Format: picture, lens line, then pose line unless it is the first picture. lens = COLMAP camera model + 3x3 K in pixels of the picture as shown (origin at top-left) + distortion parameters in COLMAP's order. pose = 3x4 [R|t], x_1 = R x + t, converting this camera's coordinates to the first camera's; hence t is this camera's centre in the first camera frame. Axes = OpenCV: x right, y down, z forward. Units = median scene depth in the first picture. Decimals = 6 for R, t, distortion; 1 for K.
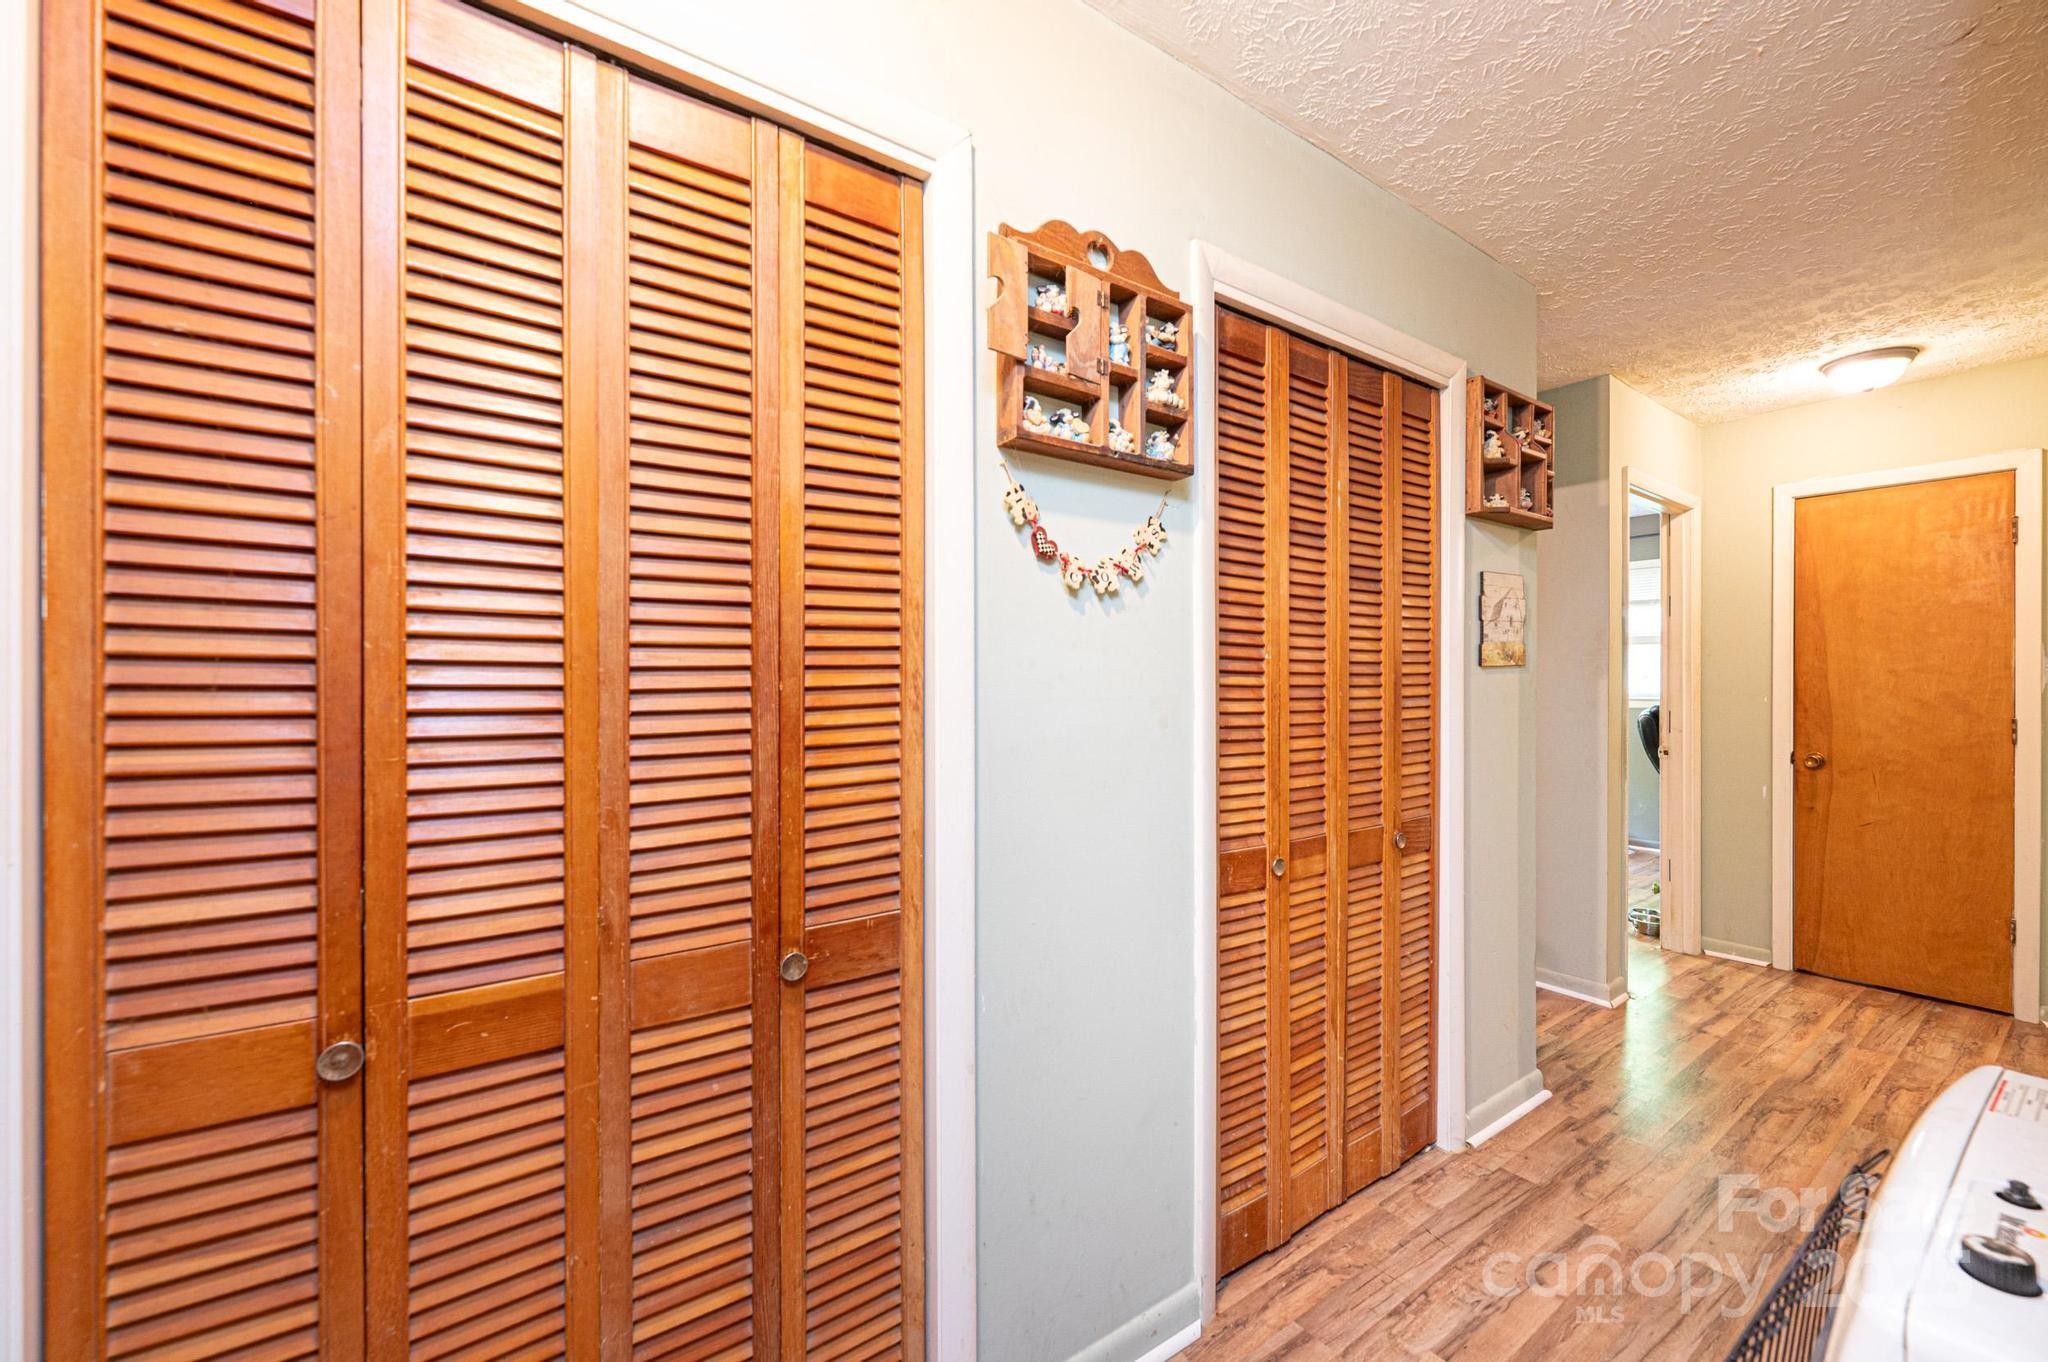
lens RADIAL K [[813.6, 0, 1018.7], [0, 813.6, 680.5], [0, 0, 1]] dist [-0.001111, 0.000202]
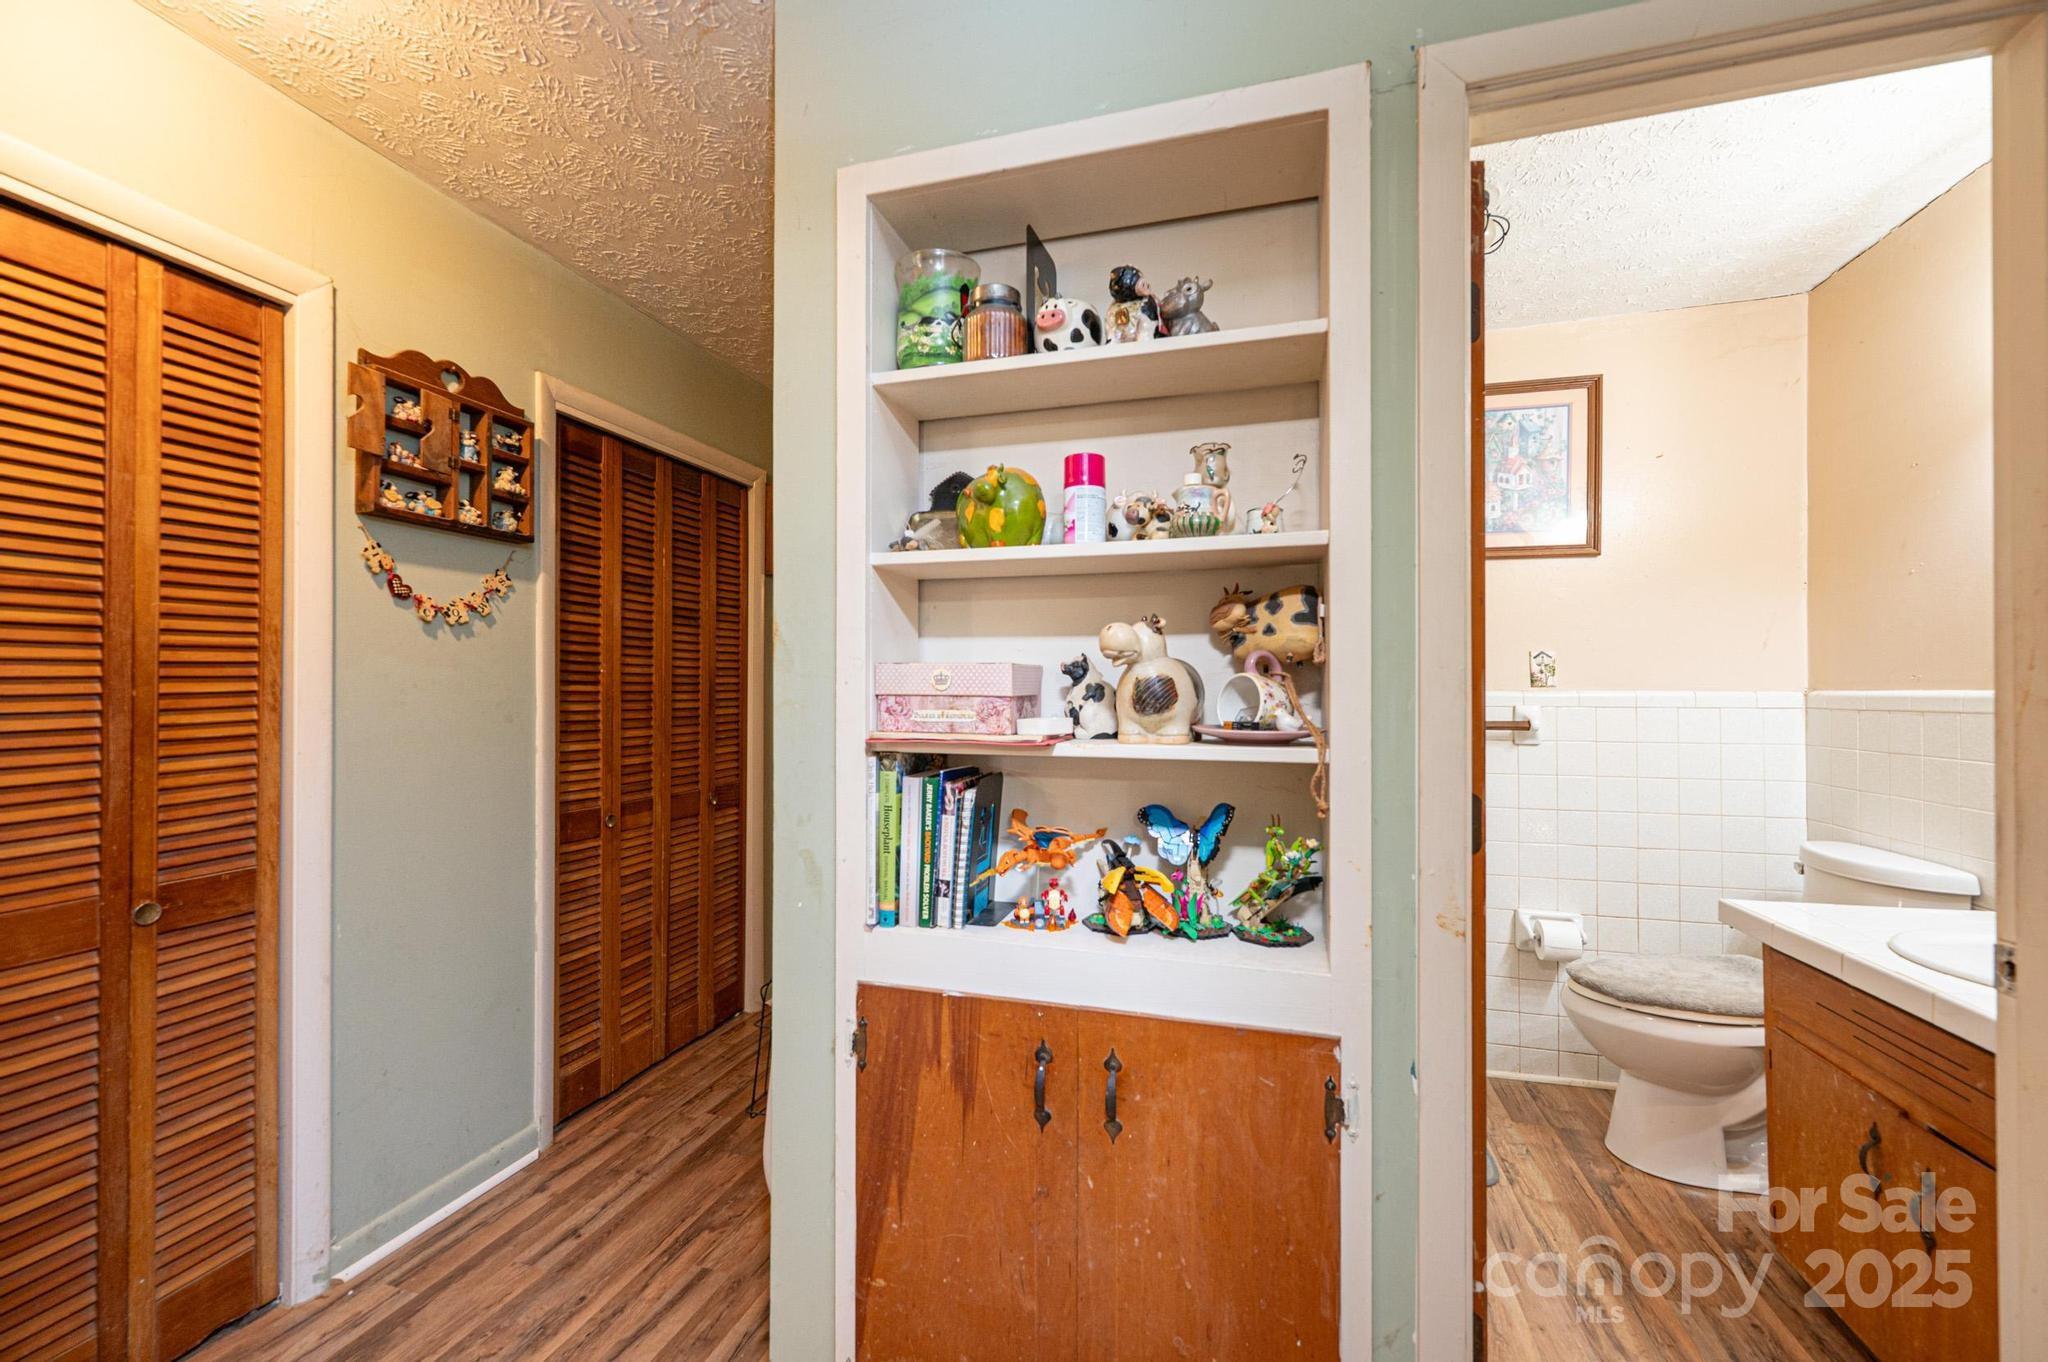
lens RADIAL K [[813.6, 0, 1024.4], [0, 813.6, 684.1], [0, 0, 1]] dist [-0.001111, 0.000202]
pose [[0.781075, 0.005454, 0.624414, -0.000575], [-0.004384, 0.999985, -0.003251, -0.007247], [-0.624422, -0.000198, 0.781087, -0.716523]]
